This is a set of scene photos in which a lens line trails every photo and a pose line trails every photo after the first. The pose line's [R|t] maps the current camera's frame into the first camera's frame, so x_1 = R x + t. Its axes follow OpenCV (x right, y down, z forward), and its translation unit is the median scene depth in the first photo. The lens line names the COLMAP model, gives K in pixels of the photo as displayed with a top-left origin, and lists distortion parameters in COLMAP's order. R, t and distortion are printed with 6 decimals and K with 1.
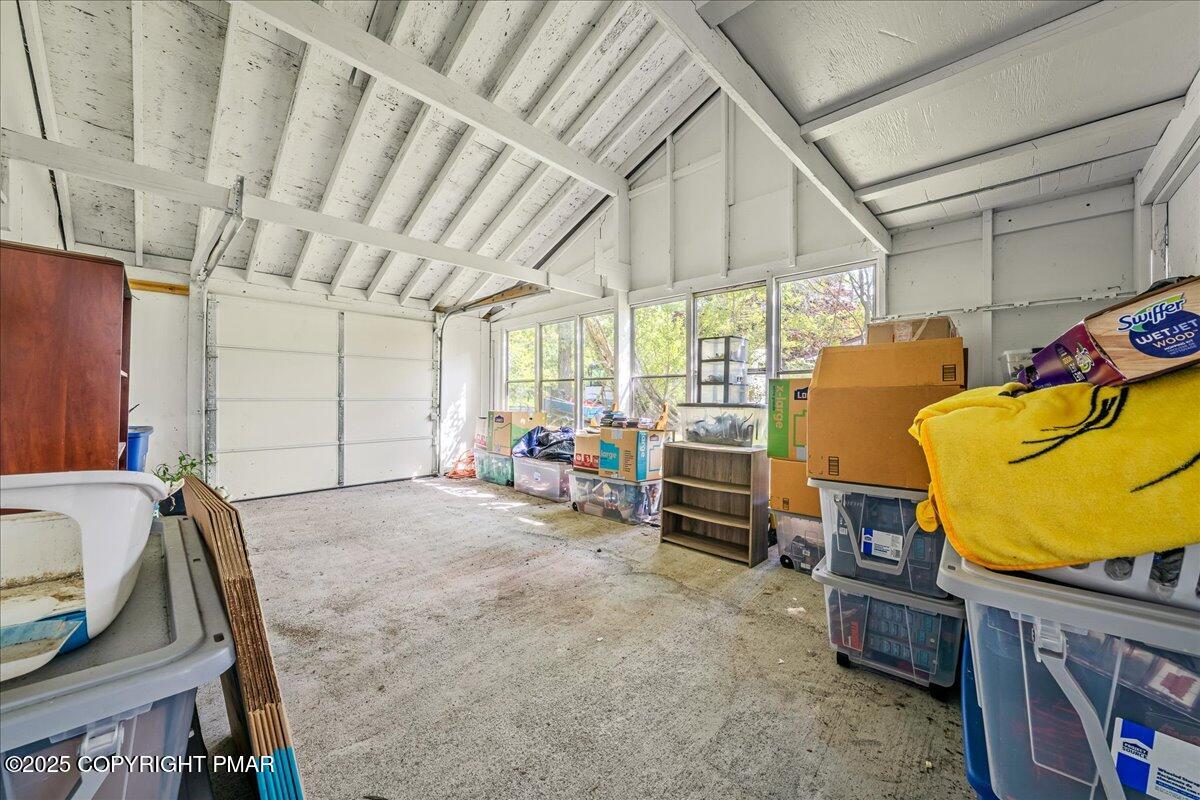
lens RADIAL K [[414.9, 0, 602.0], [0, 414.9, 394.1], [0, 0, 1]] dist [0.000110, 0.000028]
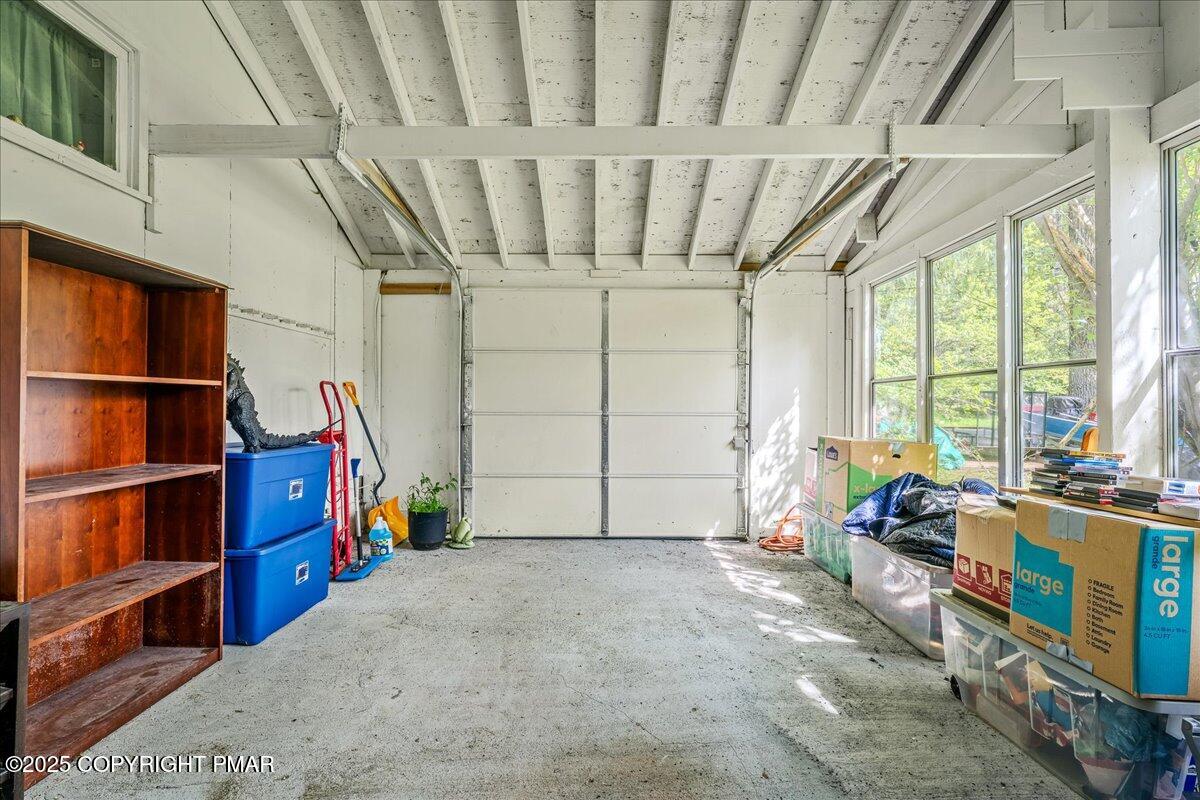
lens RADIAL K [[582.1, 0, 601.2], [0, 582.1, 408.2], [0, 0, 1]] dist [0.001318, 0.000802]
pose [[0.698014, -0.002360, -0.716080, 0.085262], [0.003965, 0.999992, 0.000569, 0.002625], [0.716073, -0.003237, 0.698018, 0.323042]]
